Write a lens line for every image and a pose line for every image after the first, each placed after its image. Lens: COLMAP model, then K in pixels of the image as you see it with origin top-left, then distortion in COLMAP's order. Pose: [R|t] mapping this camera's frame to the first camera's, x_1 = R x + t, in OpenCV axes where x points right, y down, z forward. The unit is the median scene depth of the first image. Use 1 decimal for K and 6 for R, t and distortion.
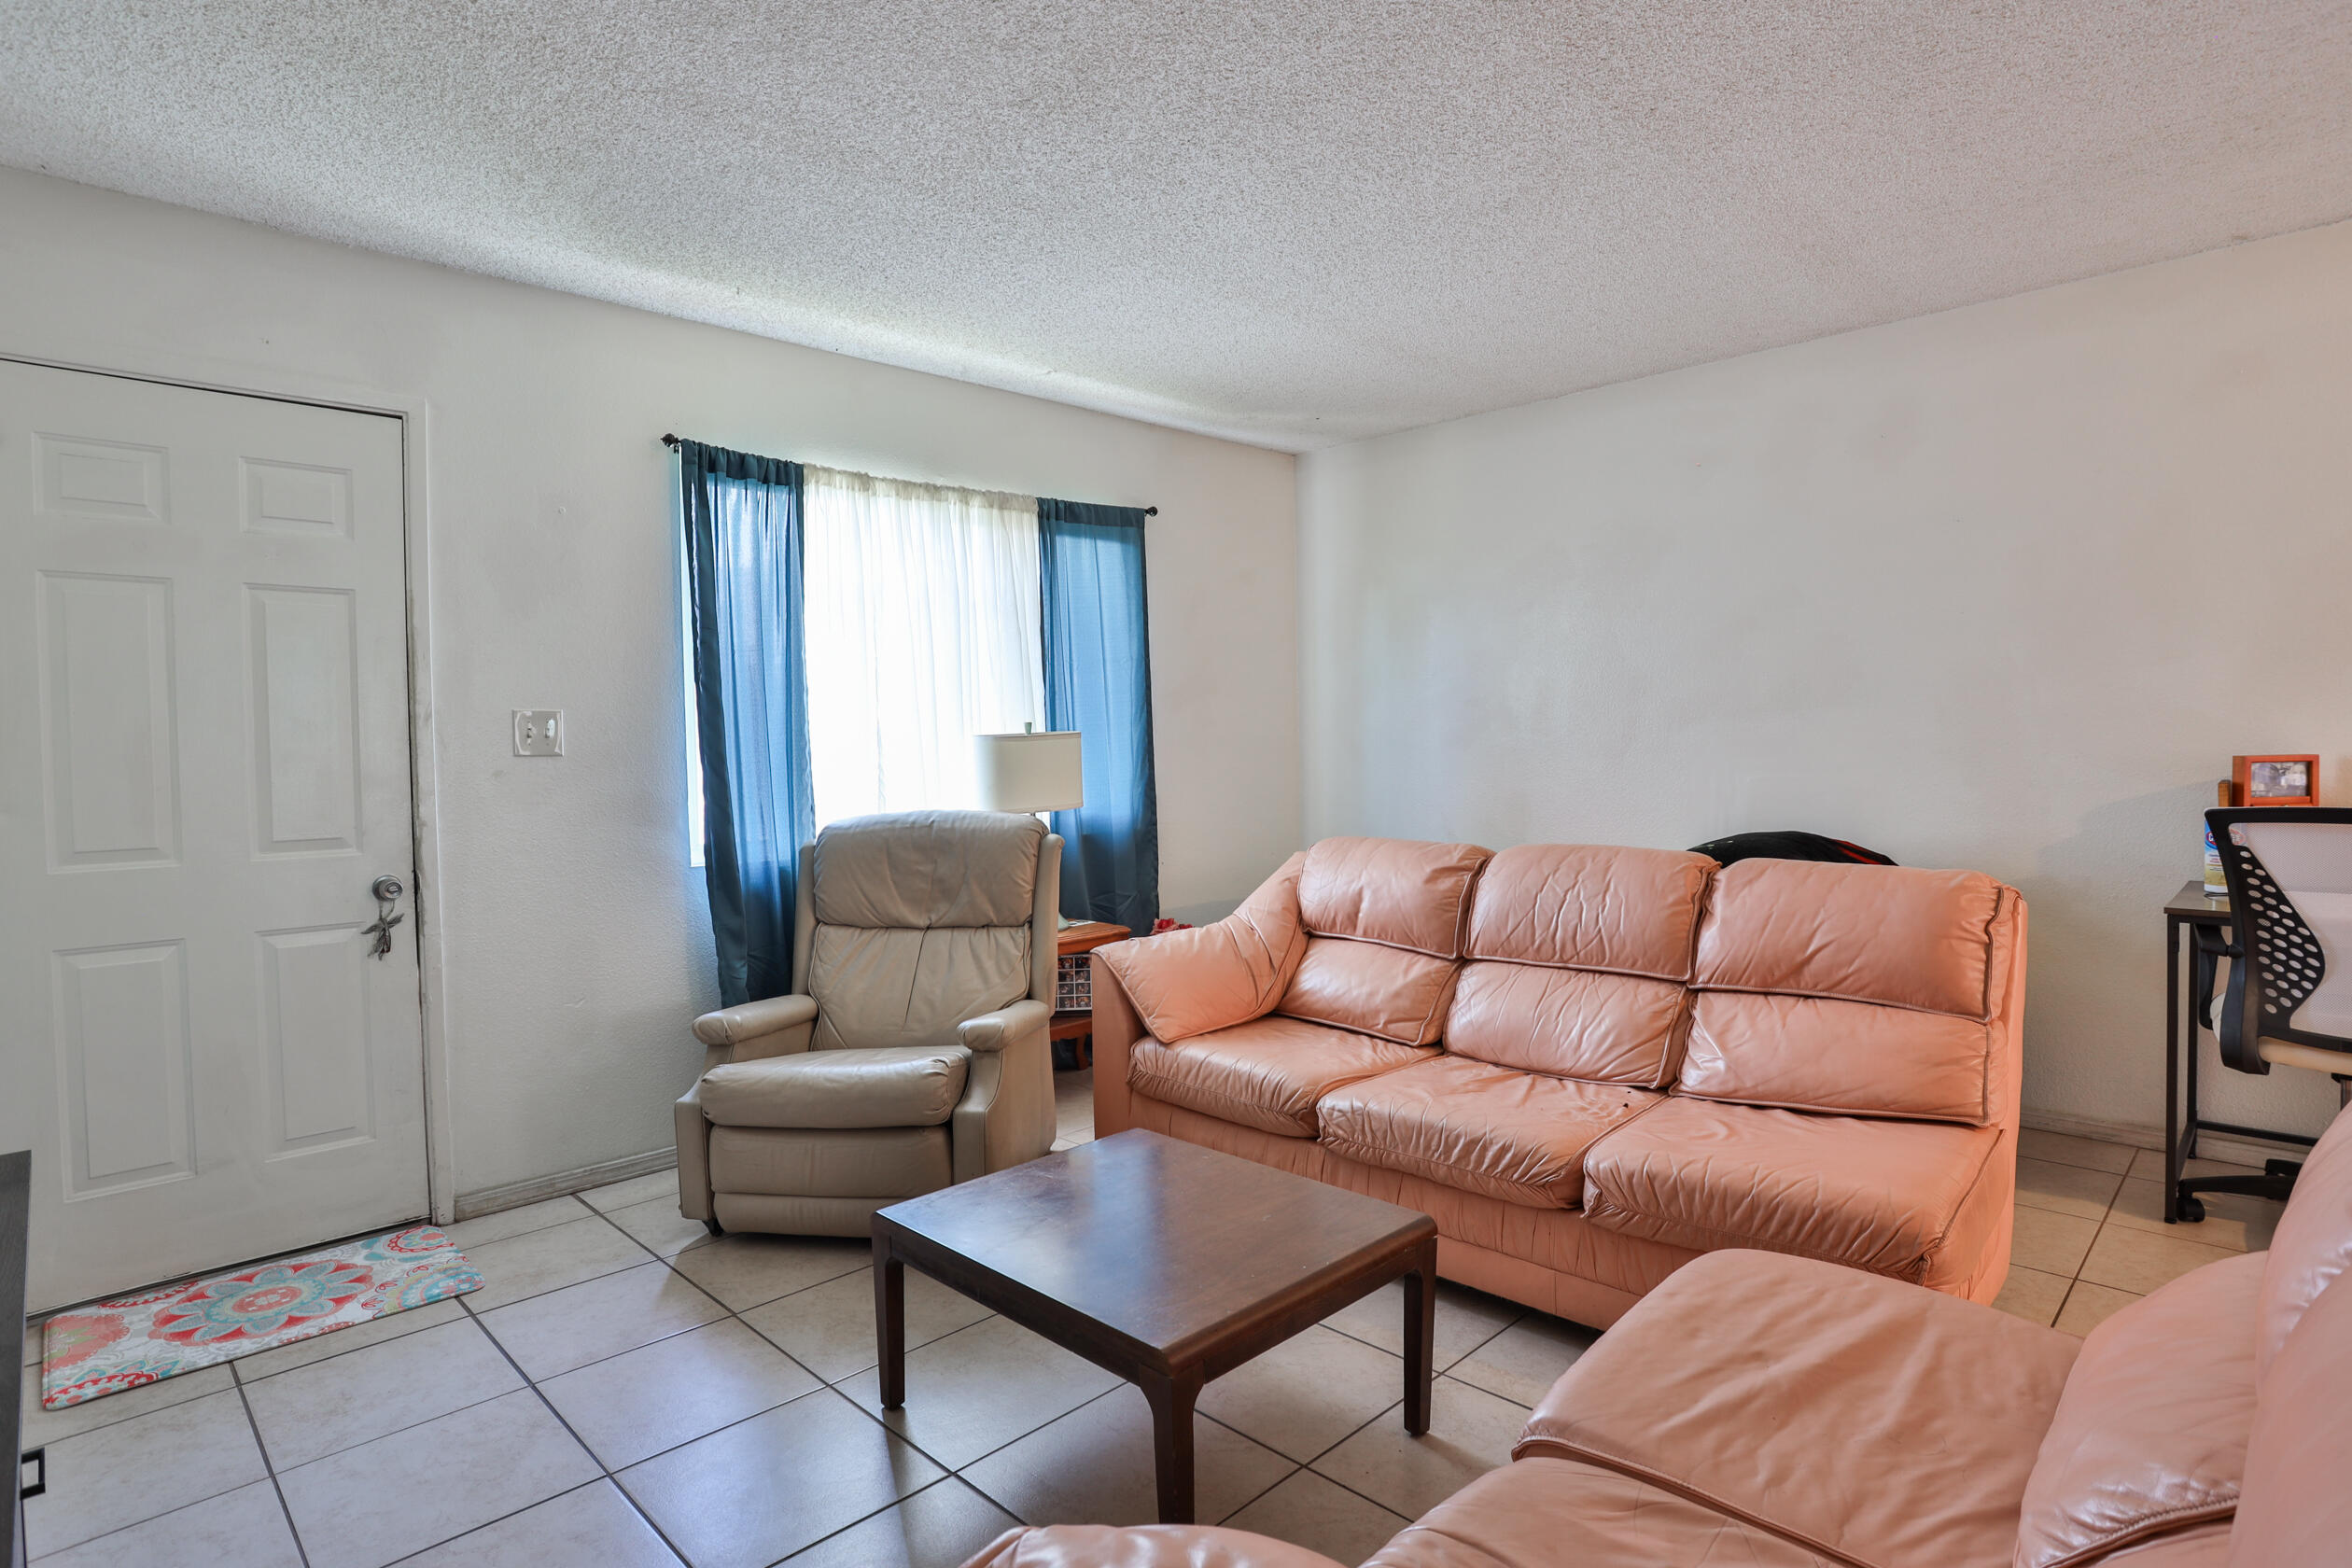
lens RADIAL K [[1212.6, 0, 1172.5], [0, 1212.6, 777.5], [0, 0, 1]] dist [-0.079389, 0.034204]
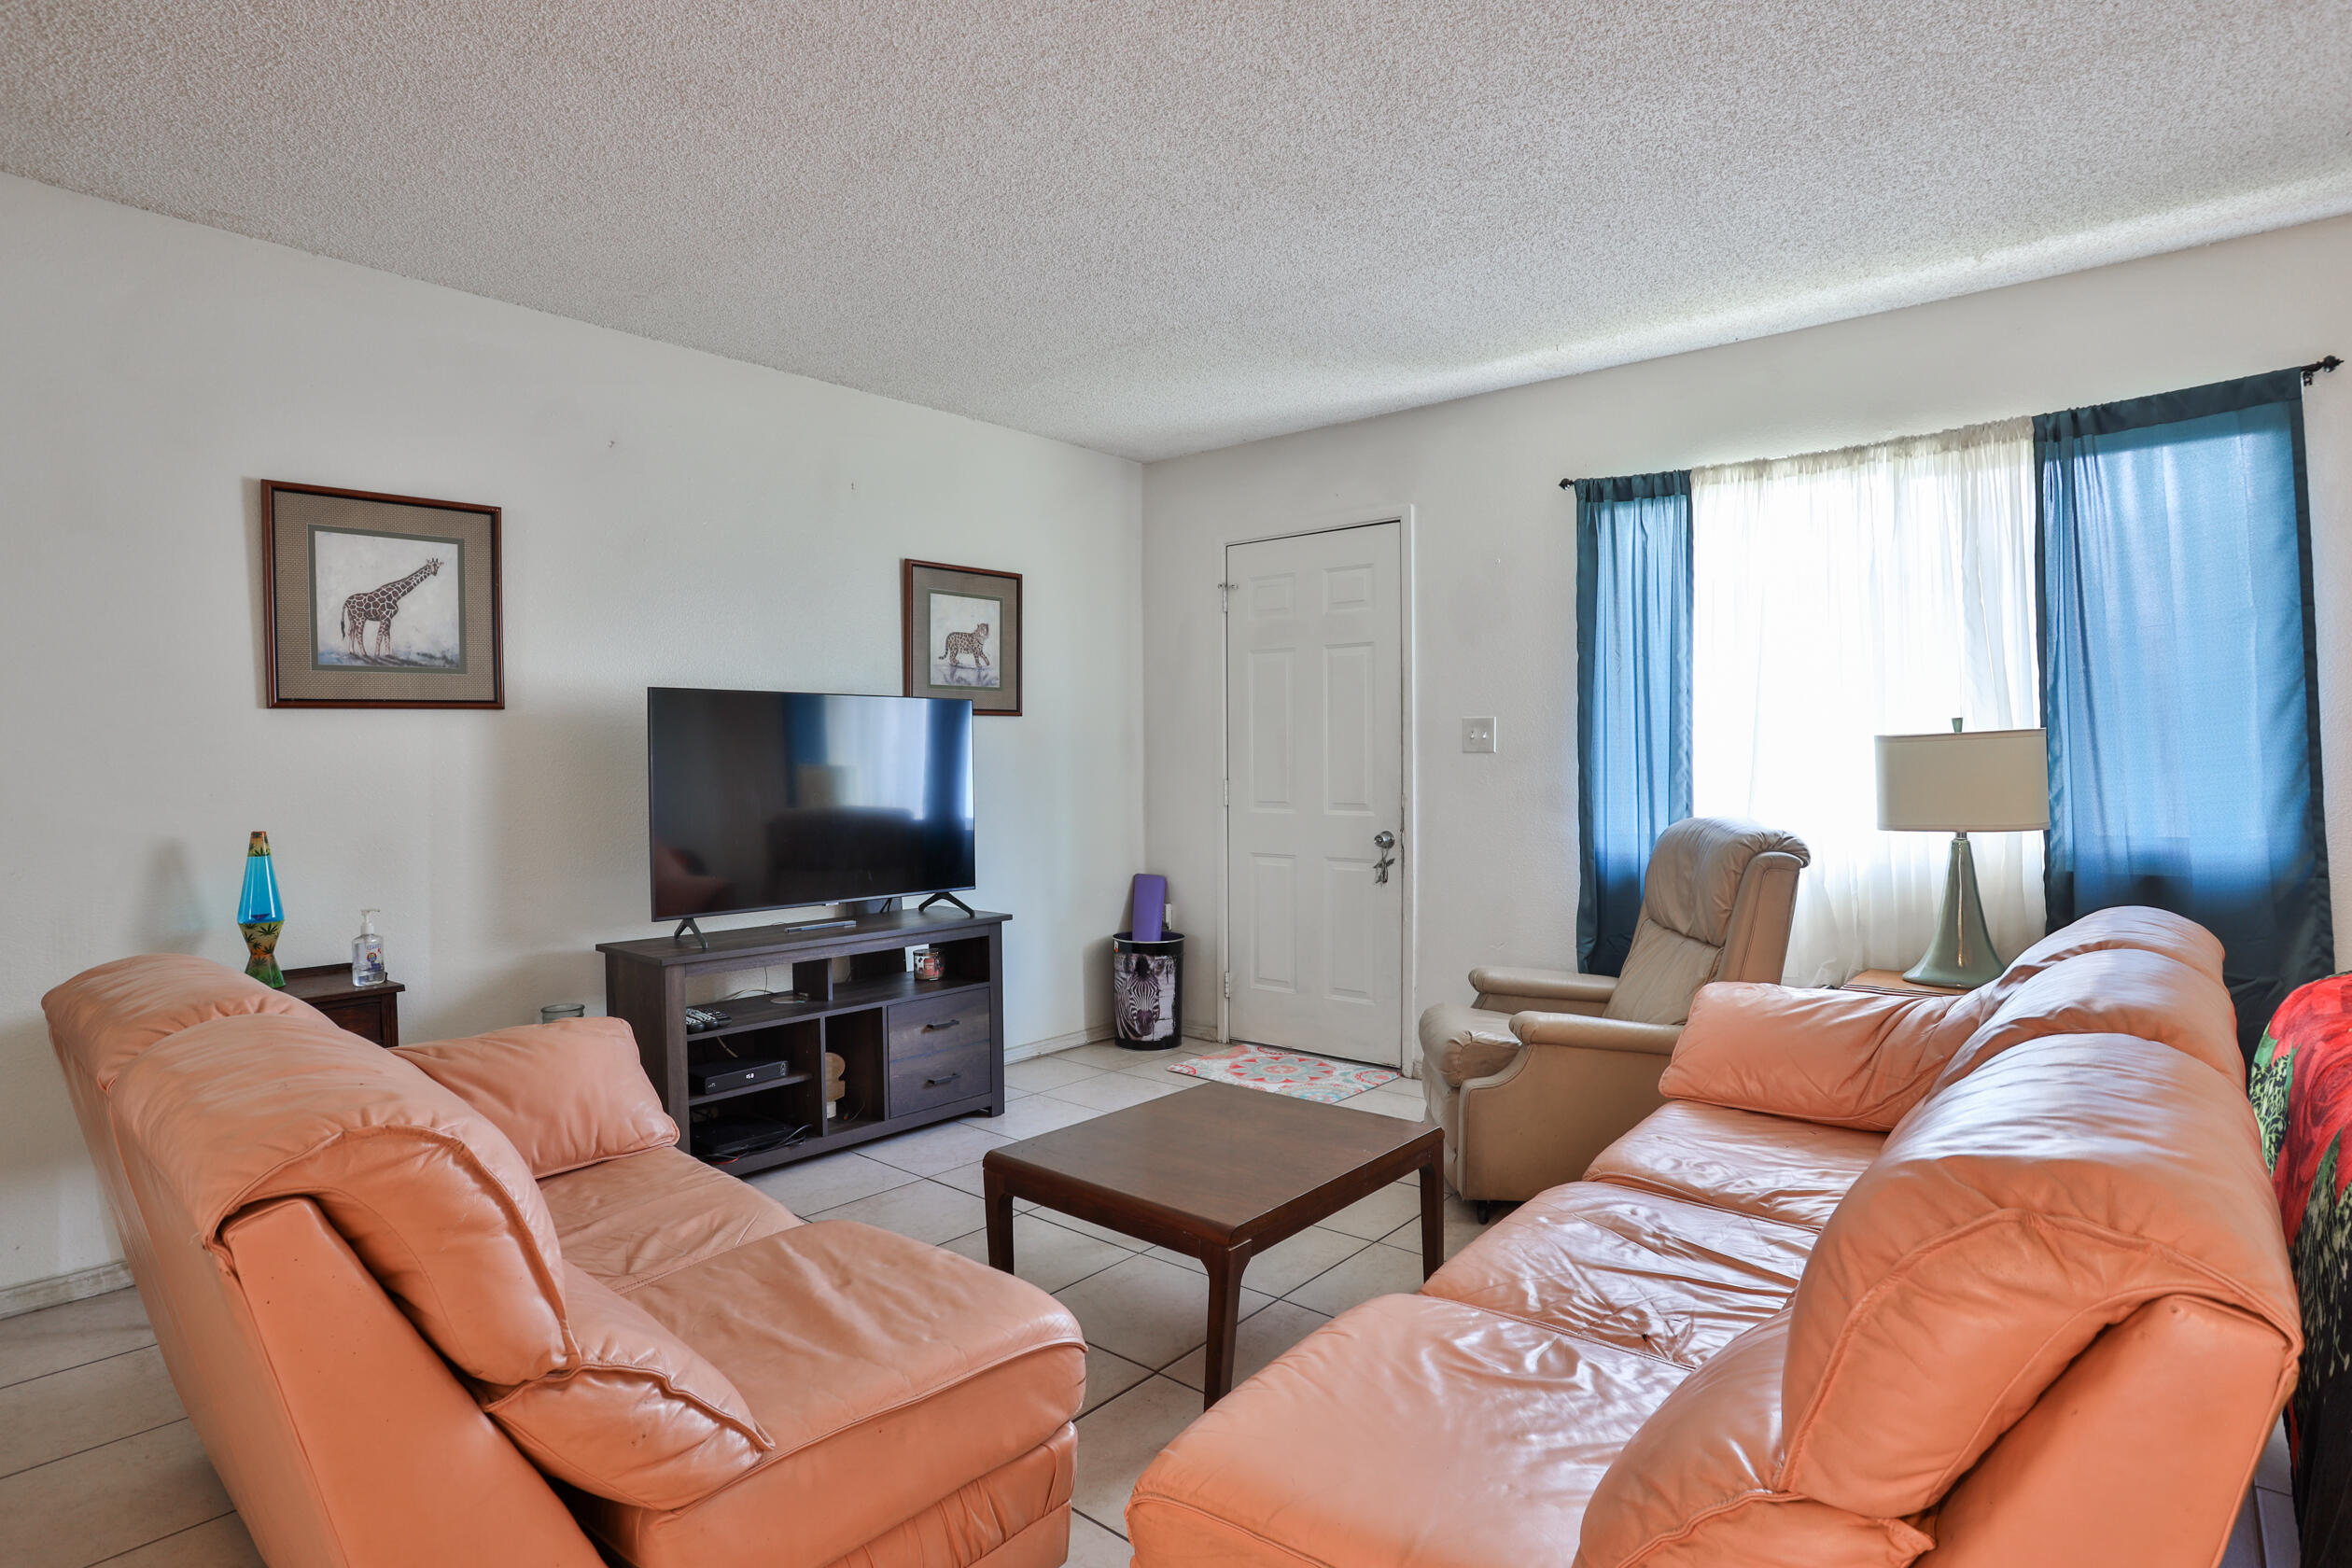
lens RADIAL K [[1212.6, 0, 1172.5], [0, 1212.6, 777.5], [0, 0, 1]] dist [-0.079389, 0.034204]
pose [[0.087800, 0.036129, -0.995483, 0.766807], [-0.020046, 0.999204, 0.034496, -0.029635], [0.995936, 0.016927, 0.088455, 0.545101]]
